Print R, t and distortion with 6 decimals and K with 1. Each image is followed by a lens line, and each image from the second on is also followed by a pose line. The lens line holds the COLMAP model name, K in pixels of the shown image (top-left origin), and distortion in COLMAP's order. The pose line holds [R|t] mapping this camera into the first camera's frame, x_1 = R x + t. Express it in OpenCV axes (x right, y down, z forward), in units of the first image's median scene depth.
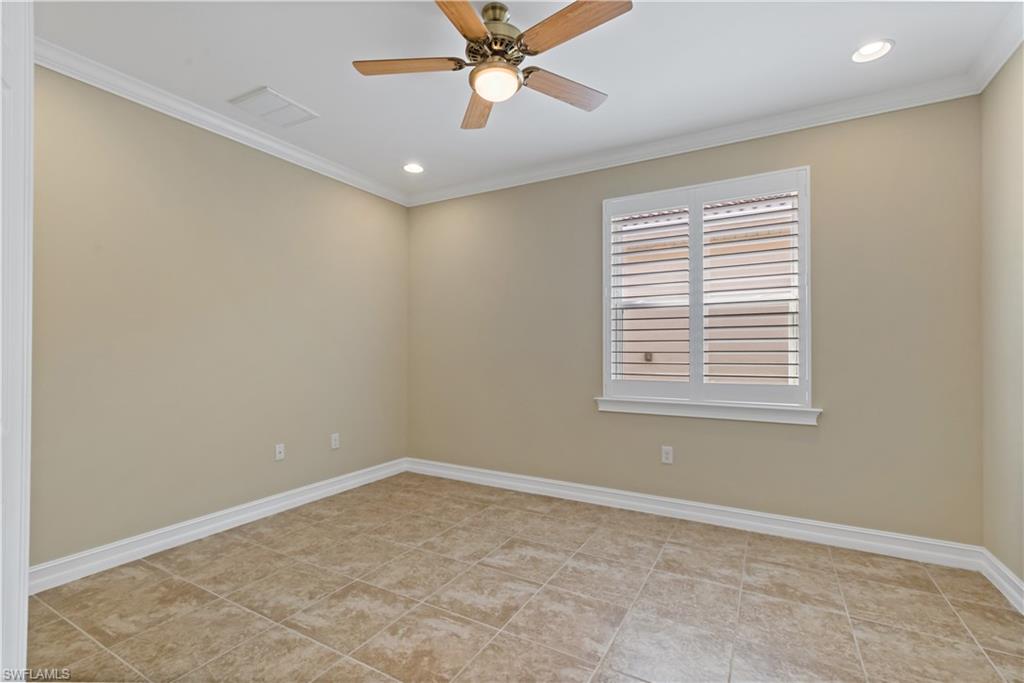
lens RADIAL K [[457.8, 0, 519.2], [0, 457.8, 347.1], [0, 0, 1]] dist [0.001759, -0.001762]
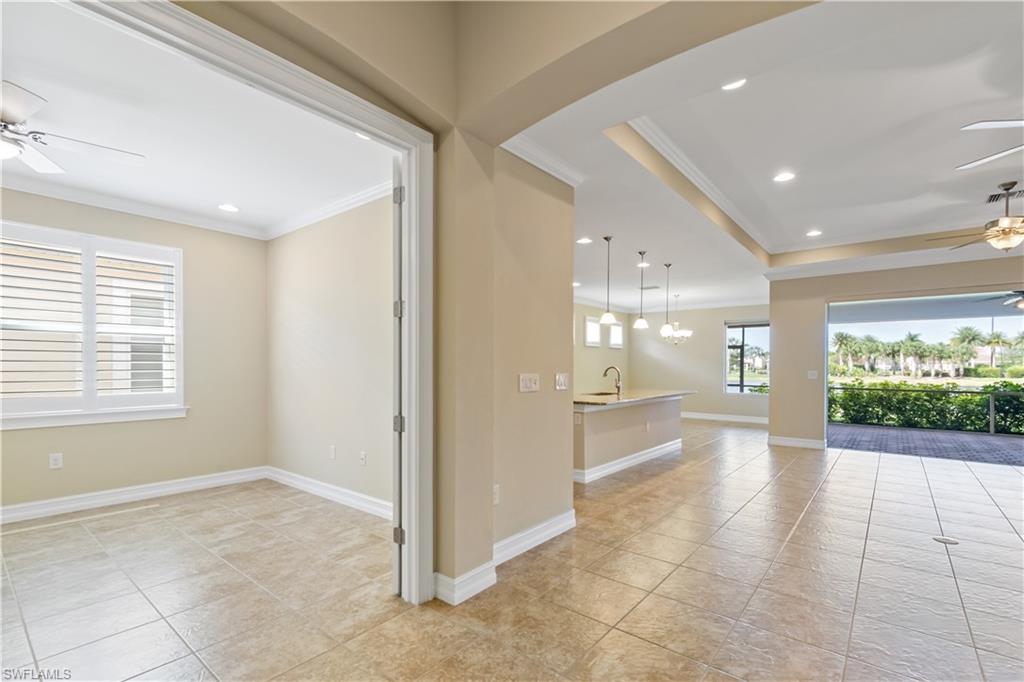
lens RADIAL K [[457.8, 0, 516.4], [0, 457.8, 370.7], [0, 0, 1]] dist [0.001759, -0.001762]
pose [[0.161165, -0.007700, 0.986897, -0.885346], [-0.011468, 0.999887, 0.009674, -0.020022], [-0.986861, -0.012877, 0.161059, -0.456345]]
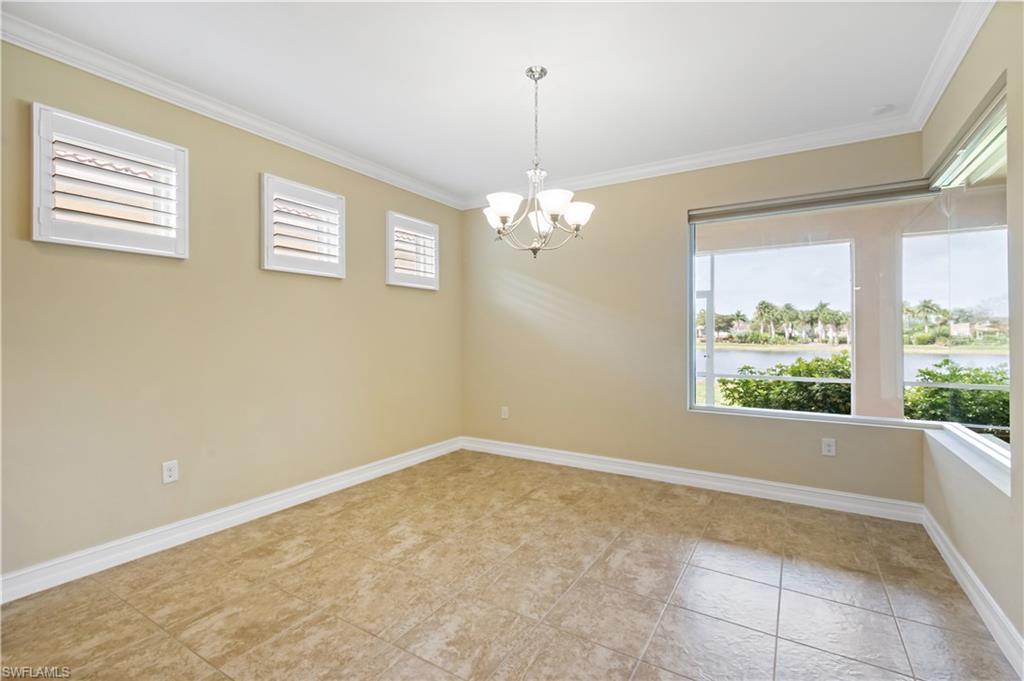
lens RADIAL K [[457.8, 0, 513.5], [0, 457.8, 332.1], [0, 0, 1]] dist [0.001759, -0.001762]
pose [[0.027969, 0.007181, 0.999583, 2.262551], [-0.008744, 0.999938, -0.006938, -0.036567], [-0.999571, -0.008546, 0.028030, -1.172827]]
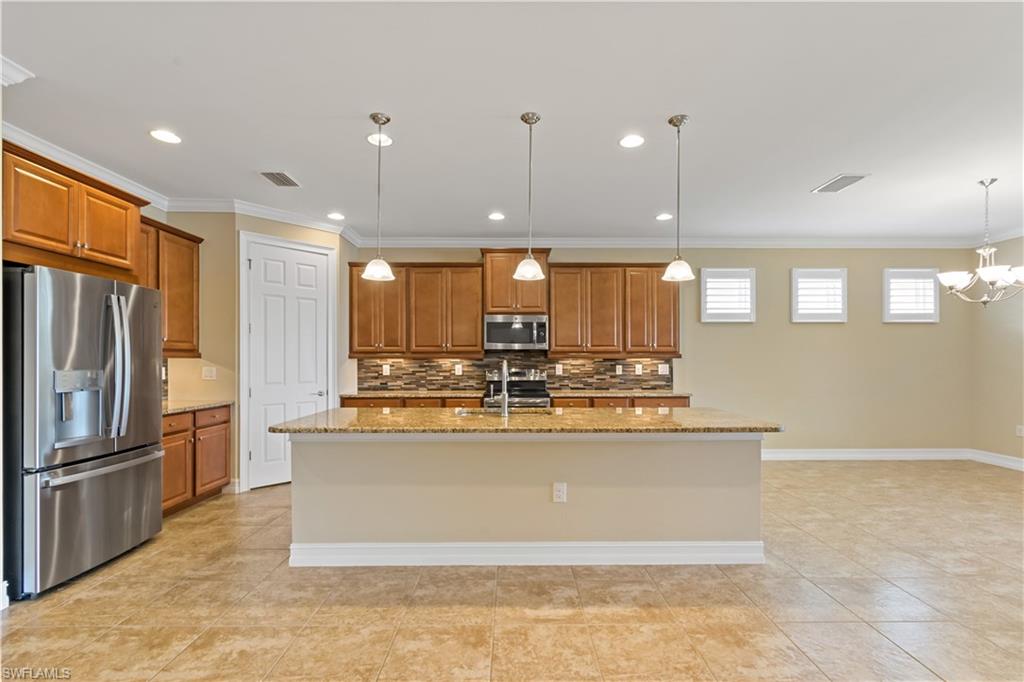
lens RADIAL K [[457.8, 0, 515.4], [0, 457.8, 362.7], [0, 0, 1]] dist [0.001759, -0.001762]
pose [[0.858976, -0.001942, 0.512013, 1.092597], [-0.005338, 0.999904, 0.012748, -0.035835], [-0.511989, -0.013684, 0.858883, -1.731757]]
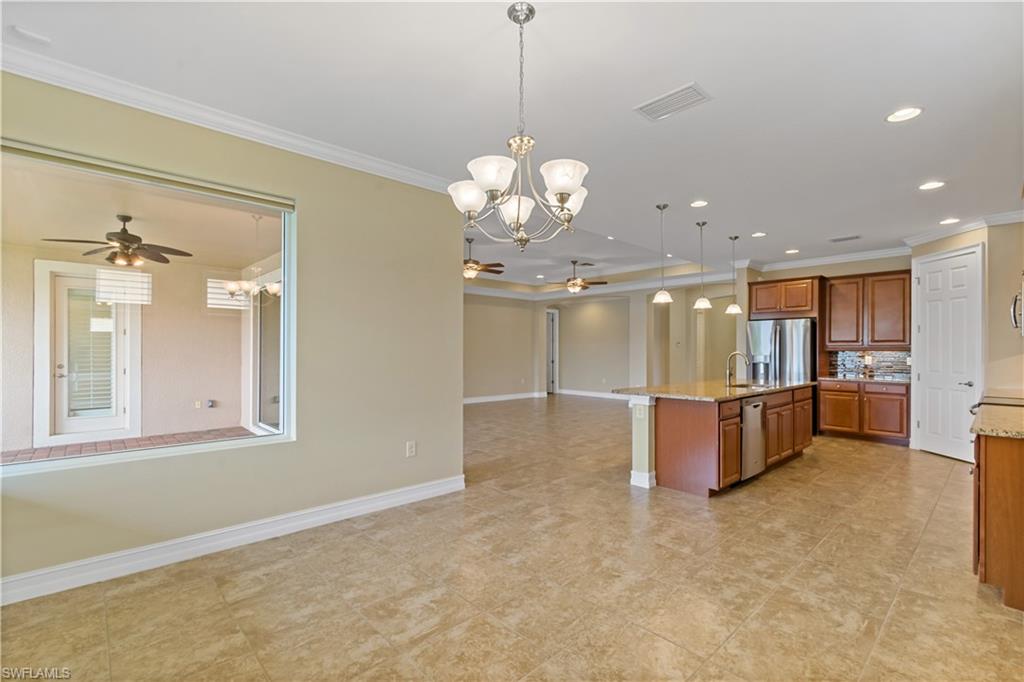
lens RADIAL K [[457.8, 0, 514.1], [0, 457.8, 347.6], [0, 0, 1]] dist [0.001759, -0.001762]
pose [[-0.286911, -0.005163, -0.957943, 4.132899], [0.005175, 0.999963, -0.006939, -0.038329], [0.957943, -0.006949, -0.286874, -0.969153]]
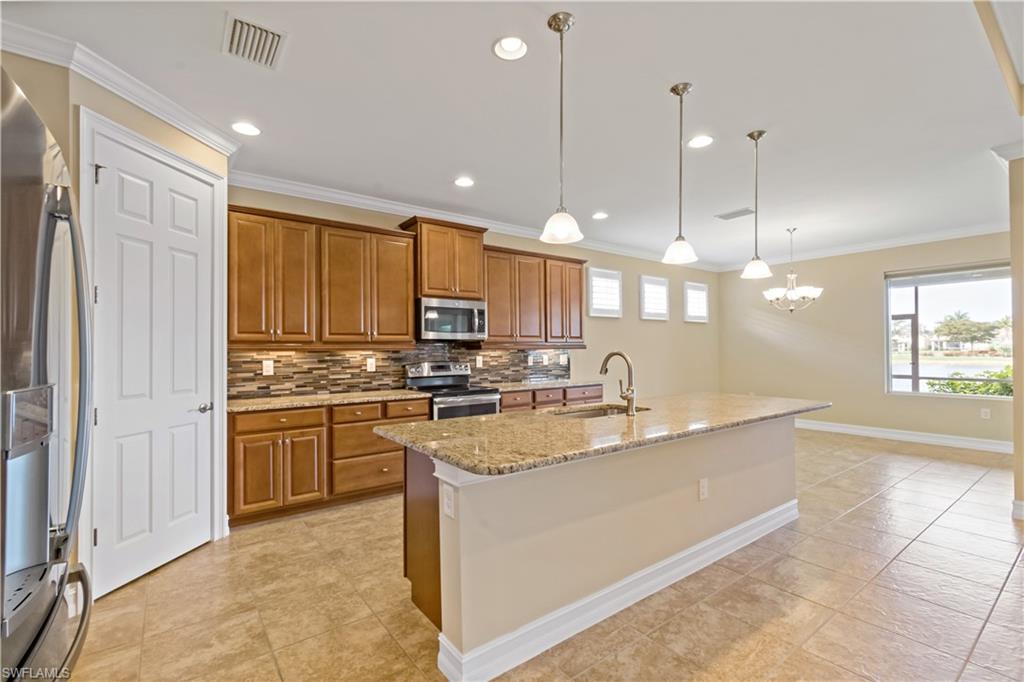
lens RADIAL K [[457.8, 0, 510.6], [0, 457.8, 345.4], [0, 0, 1]] dist [0.001759, -0.001762]
pose [[0.392456, 0.008288, 0.919734, 0.565081], [-0.001441, 0.999964, -0.008396, -0.031140], [-0.919770, 0.001970, 0.392453, -0.780666]]
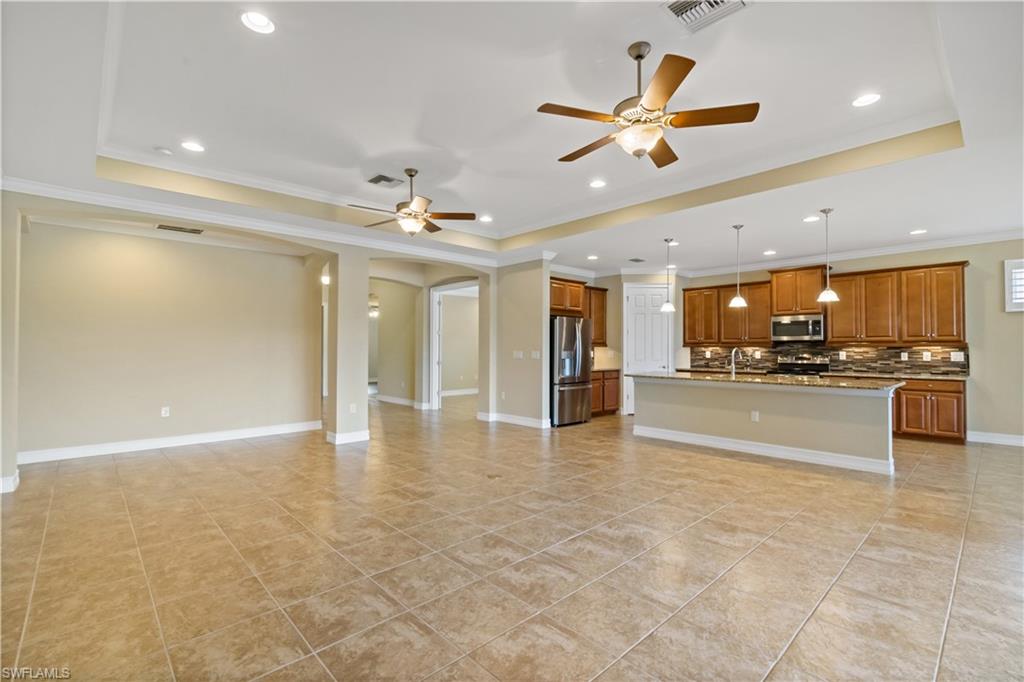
lens RADIAL K [[457.8, 0, 521.1], [0, 457.8, 341.9], [0, 0, 1]] dist [0.001759, -0.001762]
pose [[0.960844, -0.000920, -0.277087, 1.311208], [-0.000496, 0.999987, -0.005040, -0.045396], [0.277089, 0.004980, 0.960831, -3.299226]]
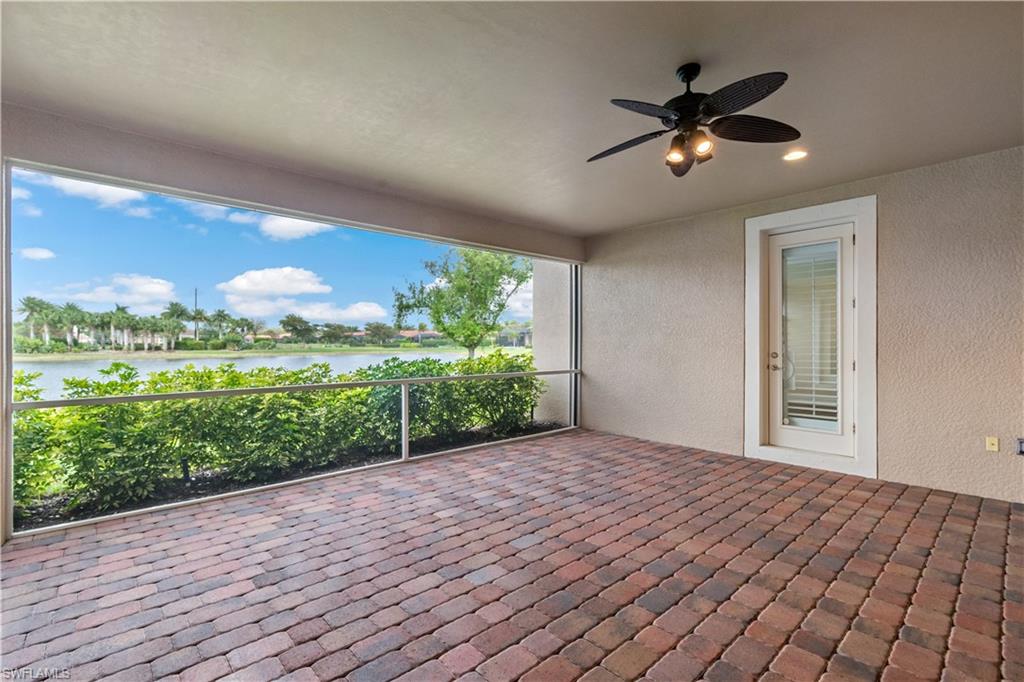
lens RADIAL K [[457.8, 0, 515.1], [0, 457.8, 342.0], [0, 0, 1]] dist [0.001759, -0.001762]
pose [[-0.954651, 0.001730, 0.297724, 2.699806], [-0.000396, 0.999975, -0.007080, -0.000436], [-0.297728, -0.006877, -0.954626, -2.121218]]
